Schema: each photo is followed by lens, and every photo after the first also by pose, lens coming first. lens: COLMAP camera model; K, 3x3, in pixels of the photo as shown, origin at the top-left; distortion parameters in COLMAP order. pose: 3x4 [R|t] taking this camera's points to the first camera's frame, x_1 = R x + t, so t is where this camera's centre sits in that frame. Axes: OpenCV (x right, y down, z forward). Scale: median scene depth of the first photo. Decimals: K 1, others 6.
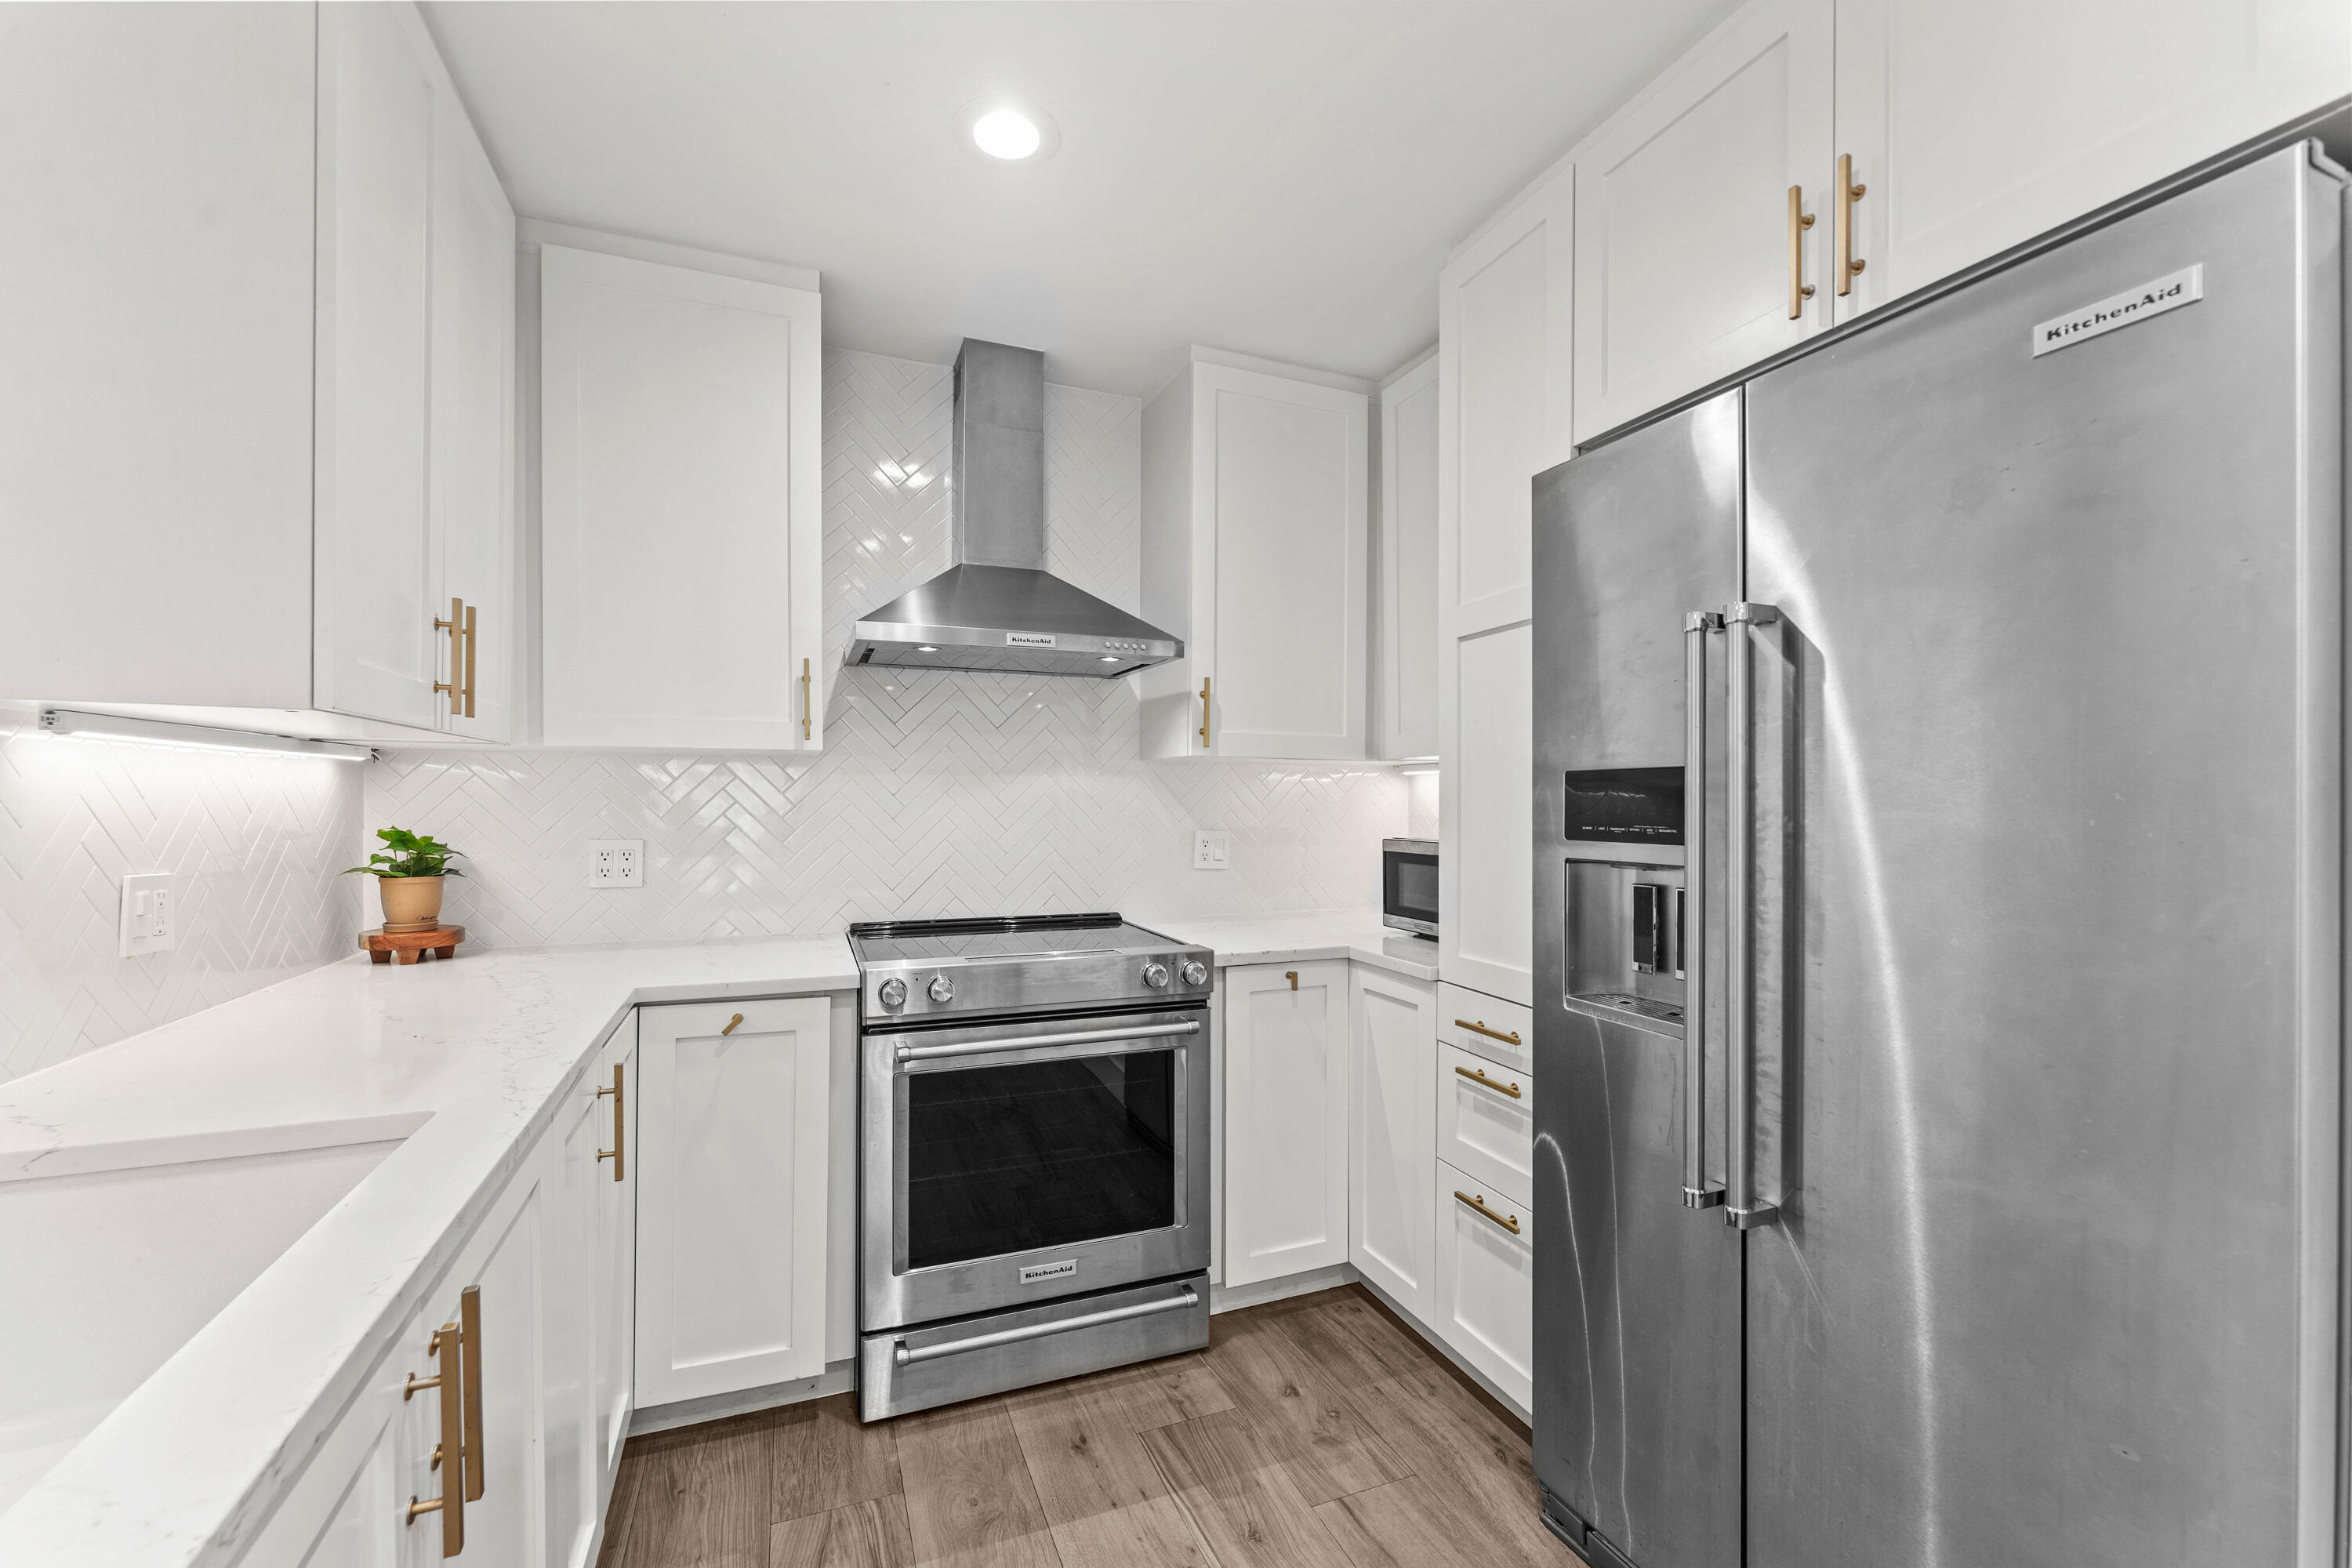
lens RADIAL K [[957.1, 0, 1167.1], [0, 957.1, 803.9], [0, 0, 1]] dist [-0.000762, 0.000331]
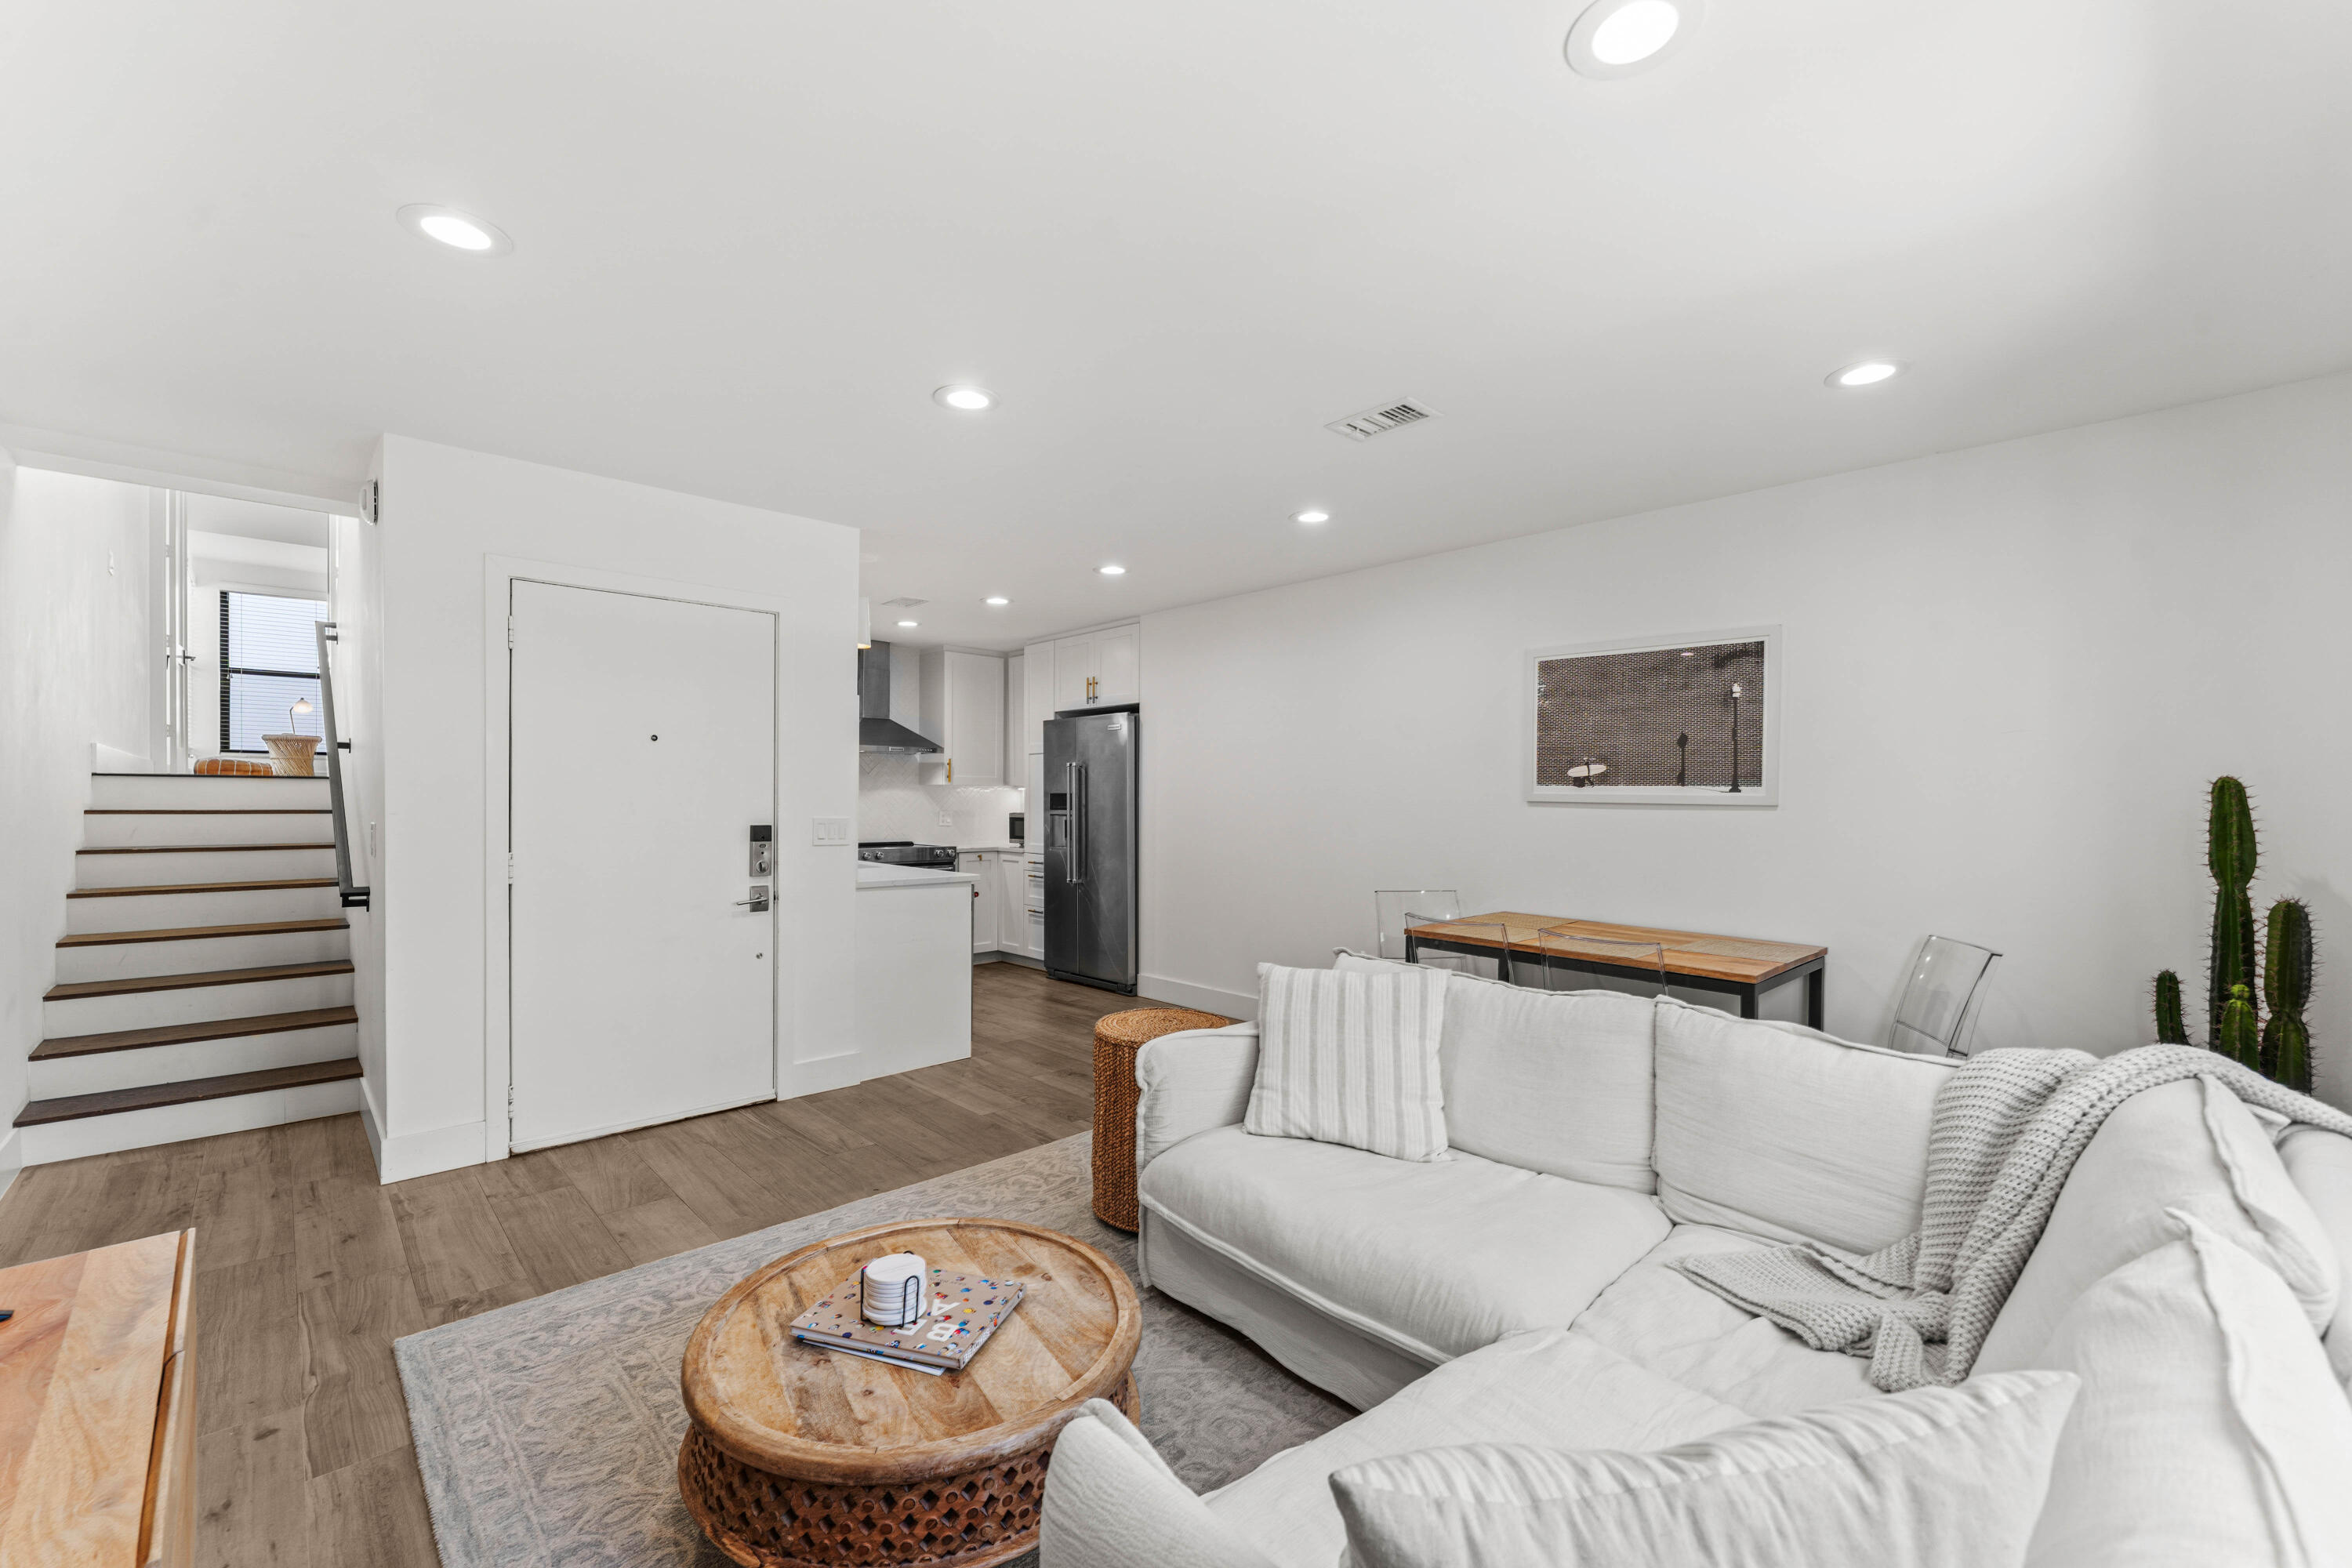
lens RADIAL K [[957.1, 0, 1164.2], [0, 957.1, 793.4], [0, 0, 1]] dist [-0.000762, 0.000331]
pose [[0.930674, 0.001496, 0.365846, -0.519311], [0.001820, 0.999960, -0.008718, 0.002602], [-0.365844, 0.008779, 0.930635, -2.441440]]
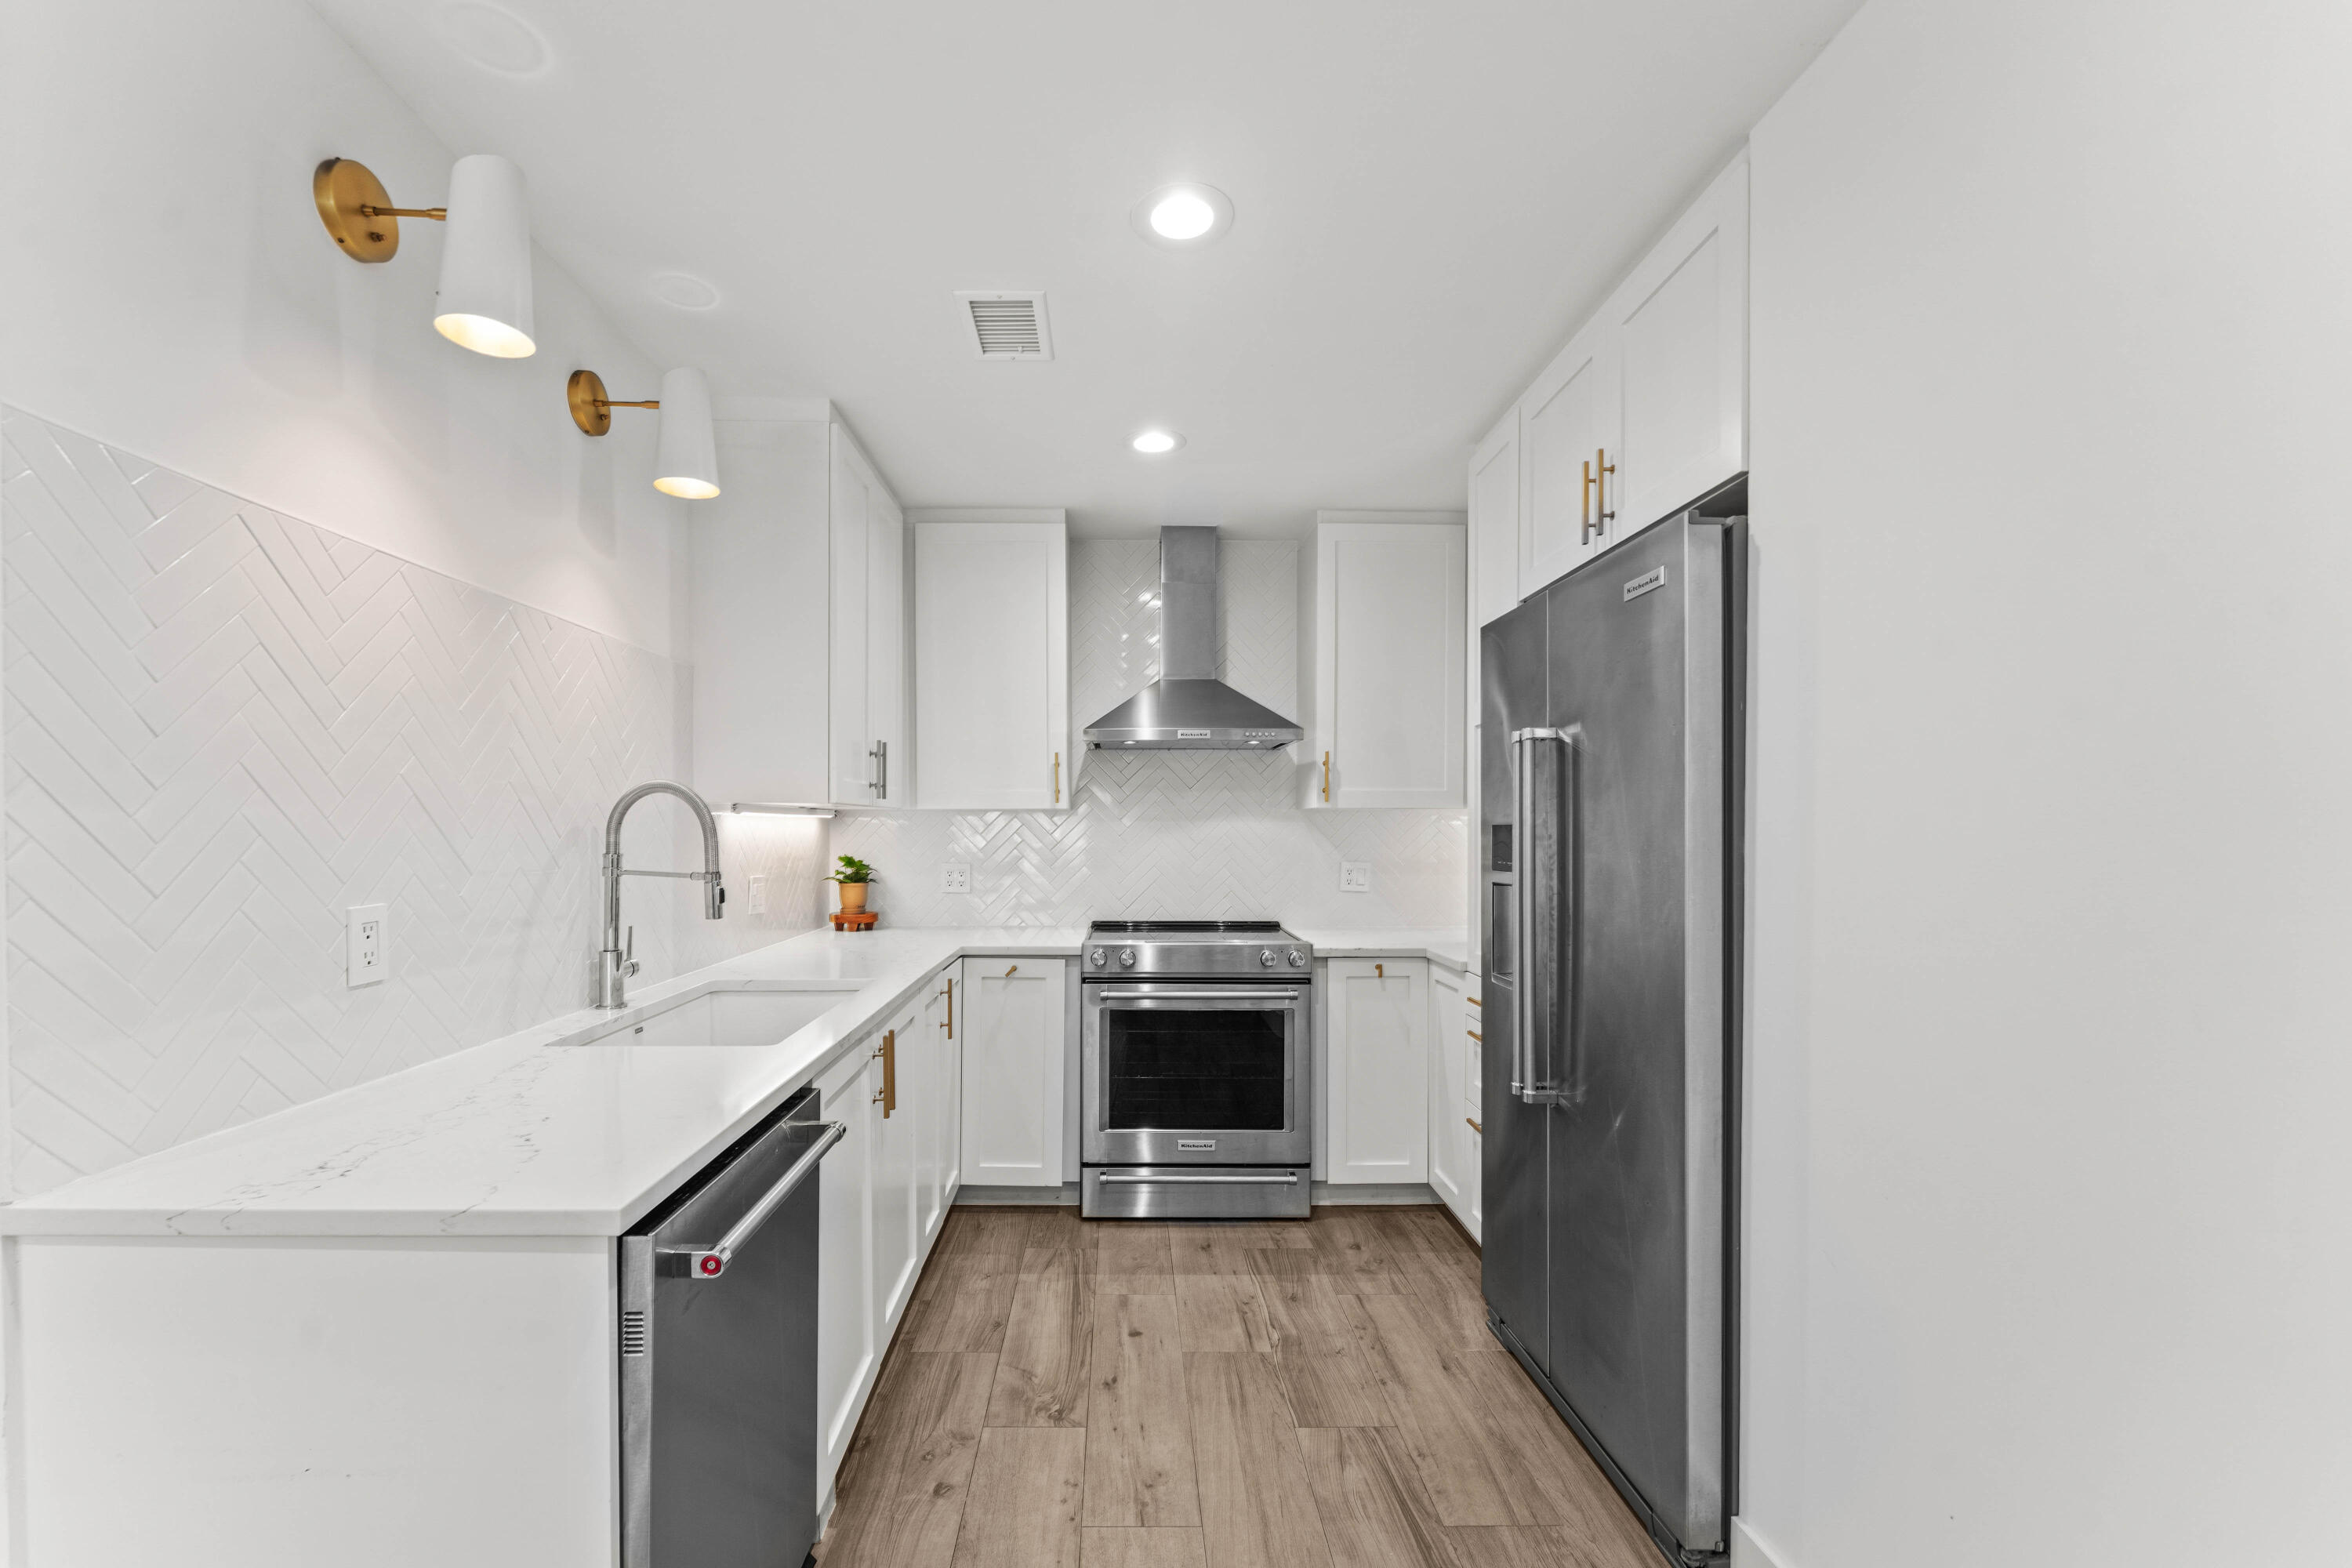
lens RADIAL K [[957.1, 0, 1129.2], [0, 957.1, 836.5], [0, 0, 1]] dist [-0.000762, 0.000331]
pose [[0.934623, 0.001720, -0.355636, 0.326559], [-0.001246, 0.999998, 0.001563, -0.013389], [0.355638, -0.001018, 0.934623, -0.488524]]
